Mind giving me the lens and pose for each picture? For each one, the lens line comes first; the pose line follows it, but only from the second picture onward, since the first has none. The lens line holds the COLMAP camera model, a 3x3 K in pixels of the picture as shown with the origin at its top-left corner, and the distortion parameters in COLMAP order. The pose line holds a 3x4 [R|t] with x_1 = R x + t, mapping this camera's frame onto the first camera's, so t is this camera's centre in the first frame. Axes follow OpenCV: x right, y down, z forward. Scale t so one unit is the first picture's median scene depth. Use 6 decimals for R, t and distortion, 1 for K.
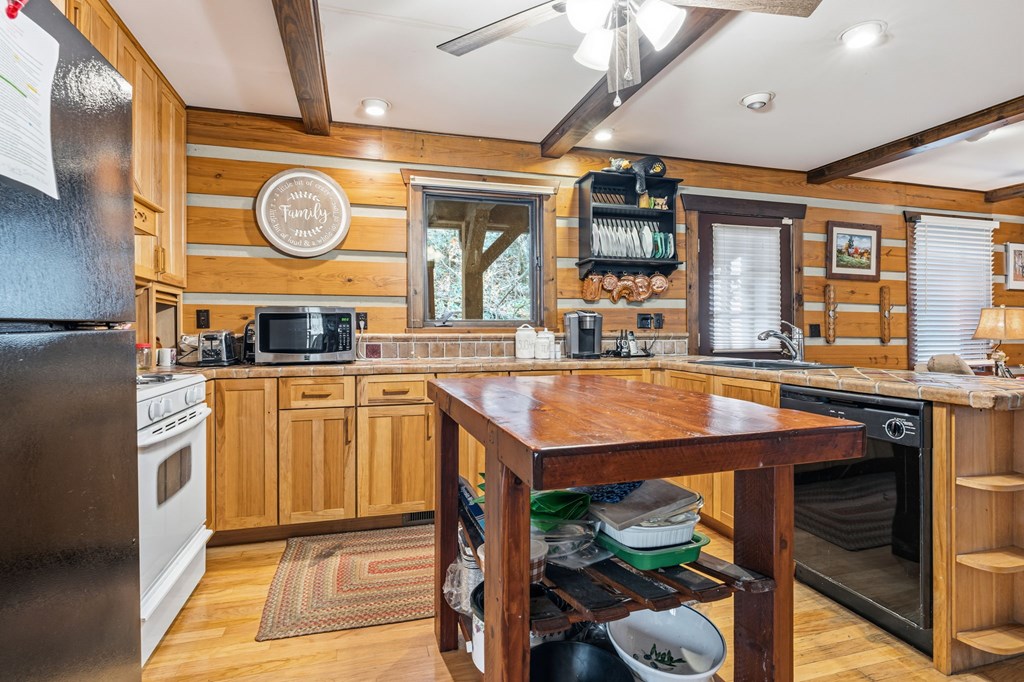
lens RADIAL K [[516.2, 0, 503.4], [0, 516.2, 335.1], [0, 0, 1]] dist [-0.000707, -0.001779]
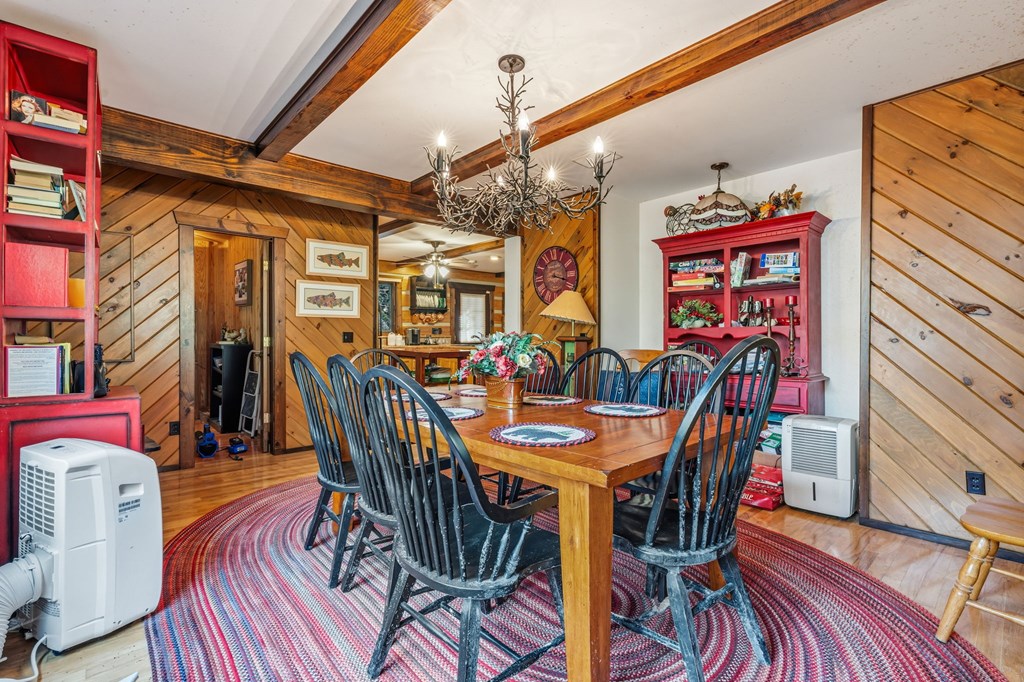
lens RADIAL K [[468.2, 0, 505.3], [0, 468.2, 331.4], [0, 0, 1]] dist [-0.005250, 0.001530]
pose [[0.900615, 0.007353, 0.434556, -0.440195], [-0.004952, 0.999966, -0.006659, -0.012243], [-0.434590, 0.003846, 0.900620, -1.303553]]
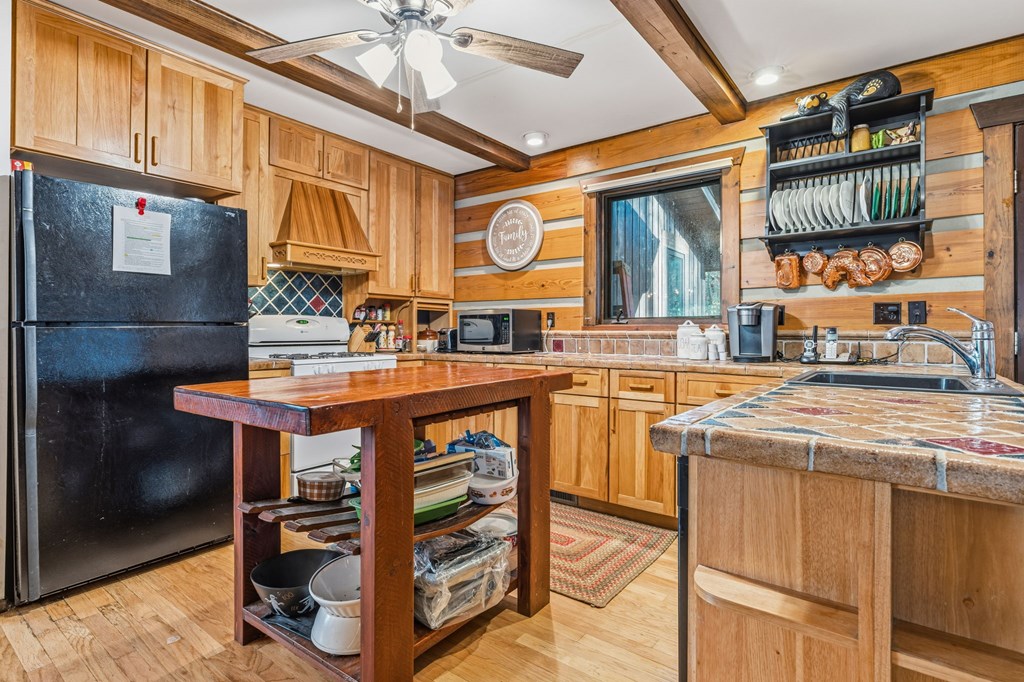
lens RADIAL K [[516.2, 0, 513.5], [0, 516.2, 330.5], [0, 0, 1]] dist [-0.000707, -0.001779]
pose [[0.601452, -0.001716, -0.798907, 0.546113], [-0.013703, 0.999828, -0.012464, 0.010961], [0.798791, 0.018444, 0.601325, 0.213143]]
